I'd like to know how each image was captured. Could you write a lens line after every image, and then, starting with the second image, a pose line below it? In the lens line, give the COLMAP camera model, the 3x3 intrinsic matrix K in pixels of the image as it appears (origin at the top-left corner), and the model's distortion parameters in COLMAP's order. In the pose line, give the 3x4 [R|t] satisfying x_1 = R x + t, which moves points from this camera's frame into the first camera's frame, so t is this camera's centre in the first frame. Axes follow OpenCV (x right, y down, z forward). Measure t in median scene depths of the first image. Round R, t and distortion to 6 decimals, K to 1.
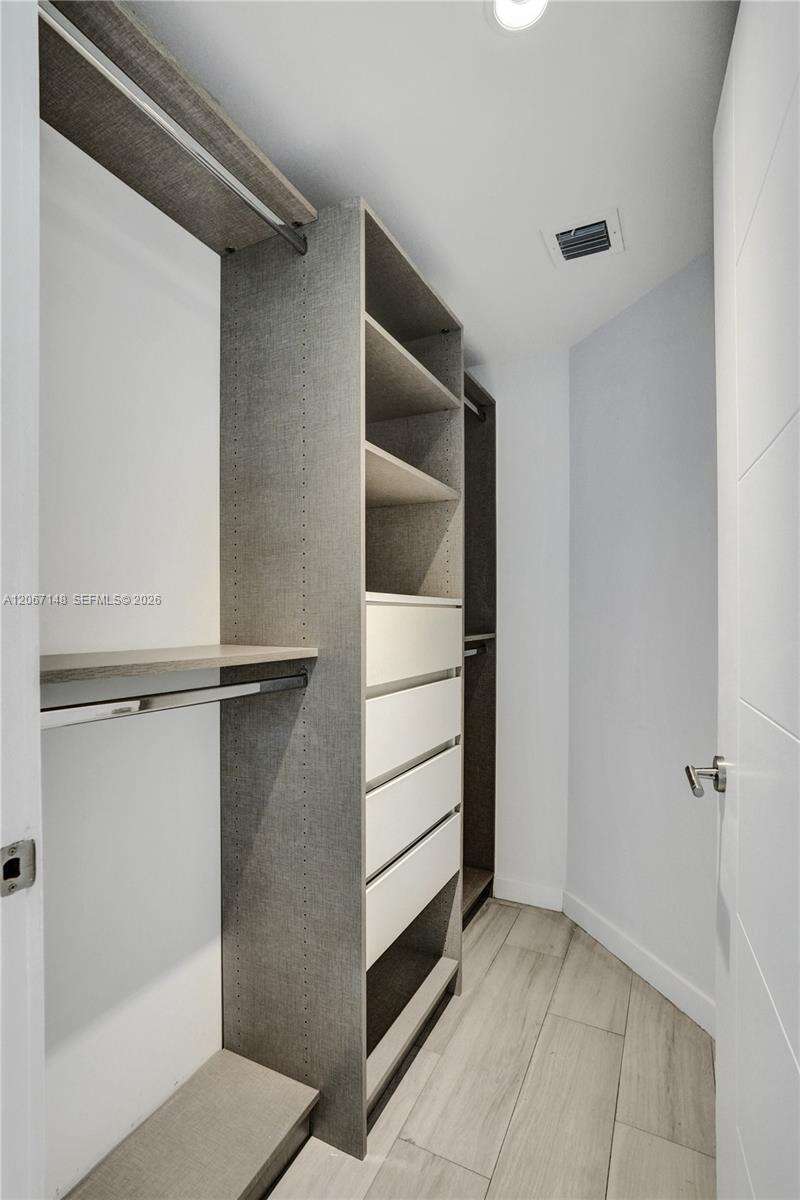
lens RADIAL K [[574.8, 0, 375.5], [0, 574.8, 631.7], [0, 0, 1]] dist [-0.051672, 0.025594]
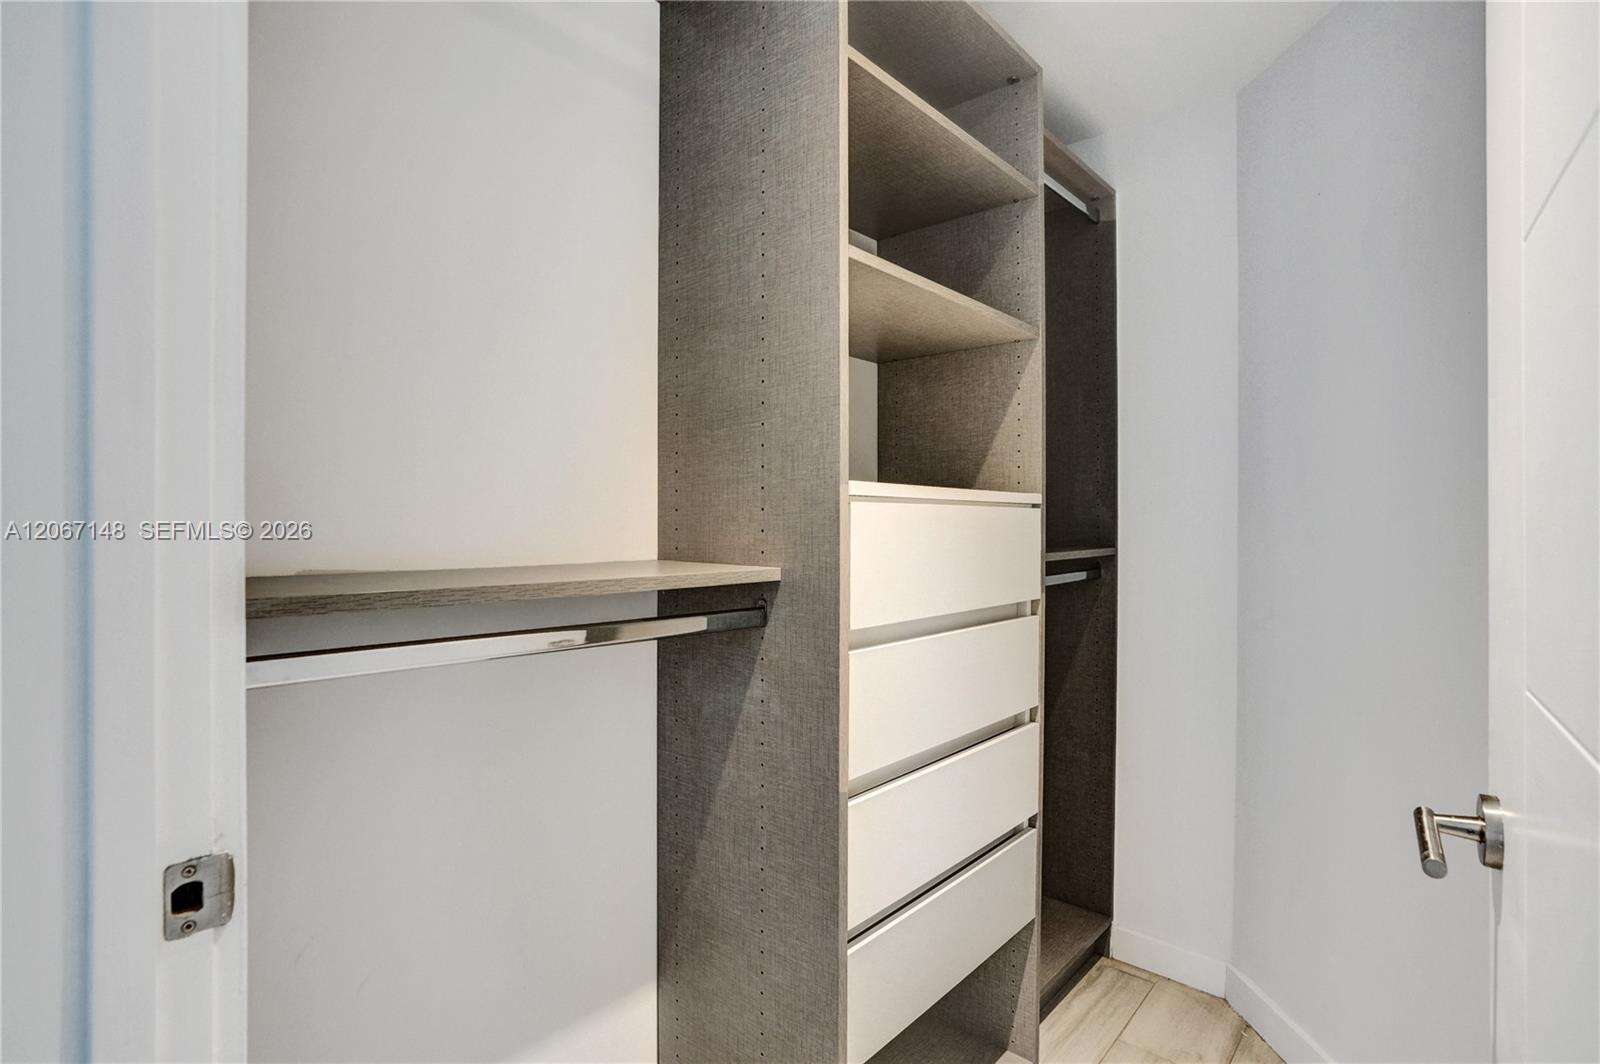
lens RADIAL K [[766.5, 0, 807.4], [0, 766.5, 531.0], [0, 0, 1]] dist [-0.051672, 0.025594]
pose [[0.972248, 0.006336, -0.233868, 0.123053], [-0.009804, 0.999858, -0.013671, -0.001737], [0.233748, 0.015584, 0.972172, 0.147074]]
